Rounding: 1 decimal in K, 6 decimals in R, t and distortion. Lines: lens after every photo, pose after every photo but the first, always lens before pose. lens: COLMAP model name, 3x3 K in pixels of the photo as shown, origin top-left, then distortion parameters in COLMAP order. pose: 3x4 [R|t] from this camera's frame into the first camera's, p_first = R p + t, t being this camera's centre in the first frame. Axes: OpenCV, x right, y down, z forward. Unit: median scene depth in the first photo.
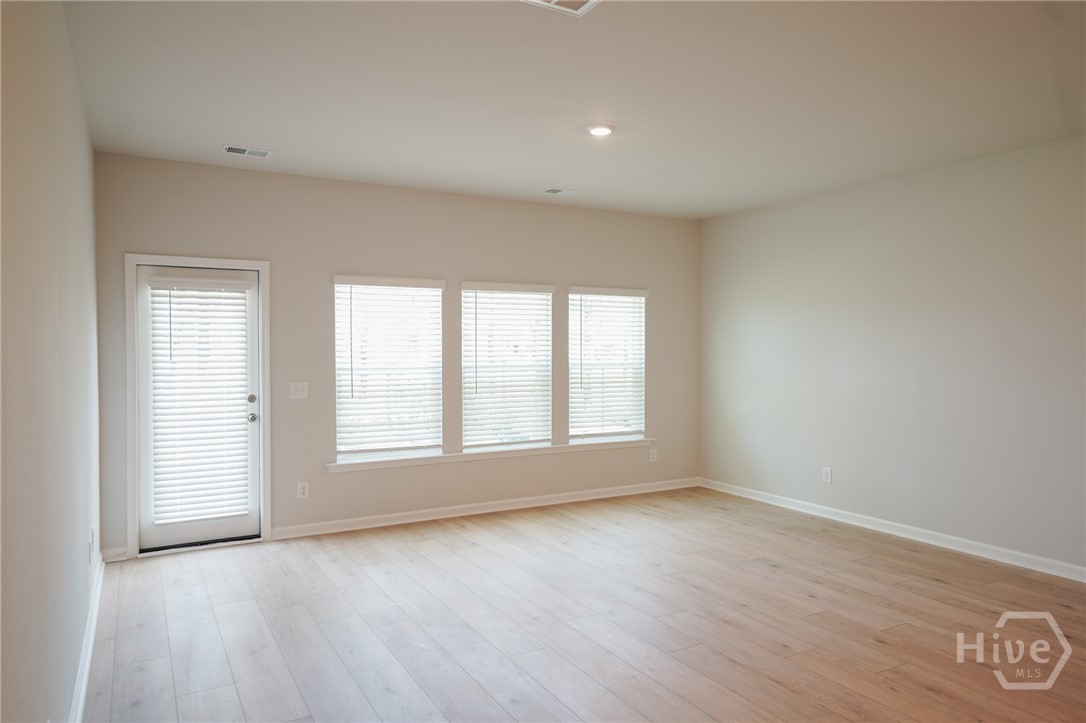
lens RADIAL K [[704.7, 0, 548.1], [0, 704.7, 359.6], [0, 0, 1]] dist [0.017919, 0.004162]
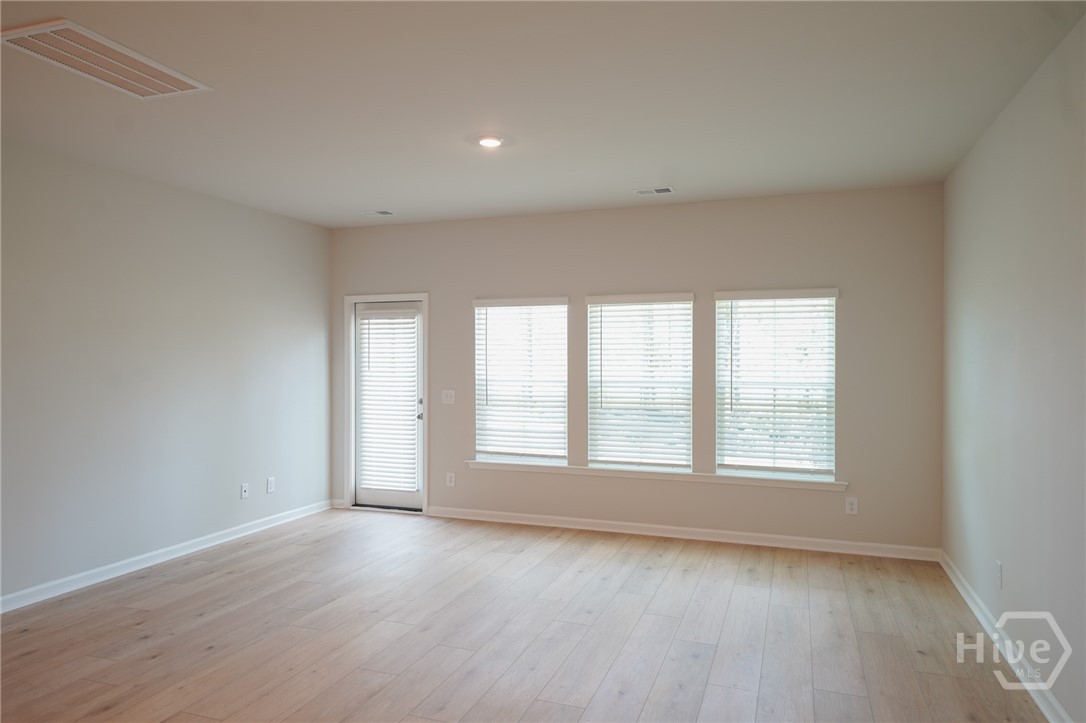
lens RADIAL K [[704.7, 0, 545.0], [0, 704.7, 358.1], [0, 0, 1]] dist [0.017919, 0.004162]
pose [[0.651280, -0.000941, -0.758837, 0.626464], [-0.017173, 0.999725, -0.015979, -0.005498], [0.758643, 0.023439, 0.651085, 0.309686]]
